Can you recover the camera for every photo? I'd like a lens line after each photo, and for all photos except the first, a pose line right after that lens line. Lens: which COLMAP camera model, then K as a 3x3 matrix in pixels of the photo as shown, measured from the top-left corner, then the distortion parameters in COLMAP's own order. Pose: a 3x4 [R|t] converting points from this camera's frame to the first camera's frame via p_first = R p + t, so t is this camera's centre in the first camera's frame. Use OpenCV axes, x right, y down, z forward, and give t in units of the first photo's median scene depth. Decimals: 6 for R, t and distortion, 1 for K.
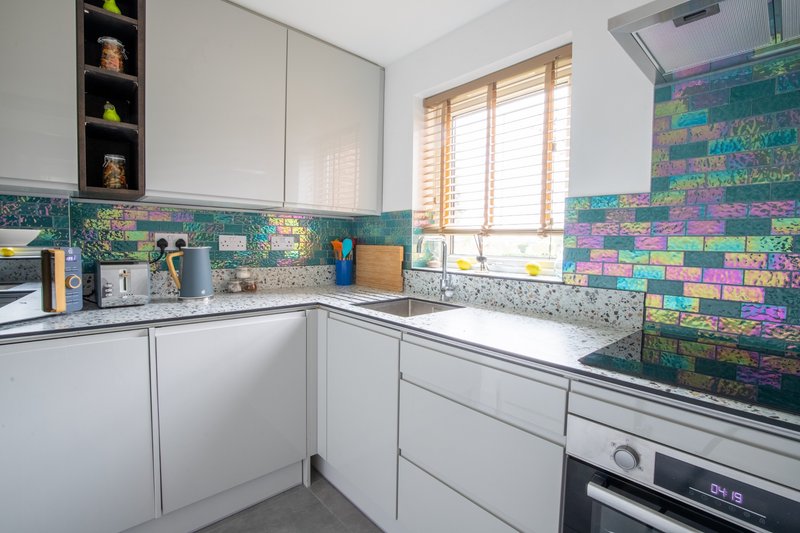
lens RADIAL K [[366.8, 0, 394.6], [0, 366.8, 264.4], [0, 0, 1]] dist [-0.034484, 0.007746]
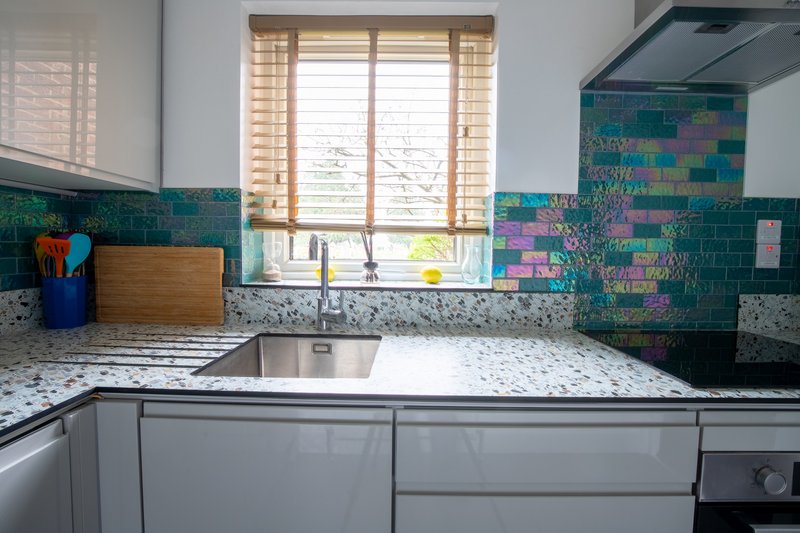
lens RADIAL K [[366.8, 0, 391.0], [0, 366.8, 264.1], [0, 0, 1]] dist [-0.034484, 0.007746]
pose [[0.667942, -0.039852, 0.743145, -0.338348], [0.039418, 0.999058, 0.018146, -0.034569], [-0.743168, 0.017172, 0.668884, 0.577798]]
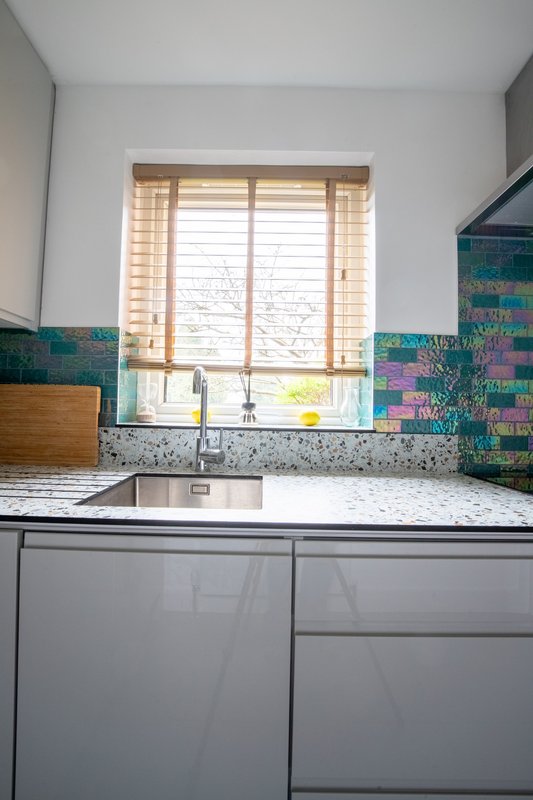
lens RADIAL K [[366.8, 0, 246.1], [0, 366.8, 397.9], [0, 0, 1]] dist [-0.034484, 0.007746]
pose [[0.670473, 0.022182, 0.741602, -0.363426], [0.032345, 0.997729, -0.059085, 0.014384], [-0.741228, 0.063602, 0.668233, 0.628294]]
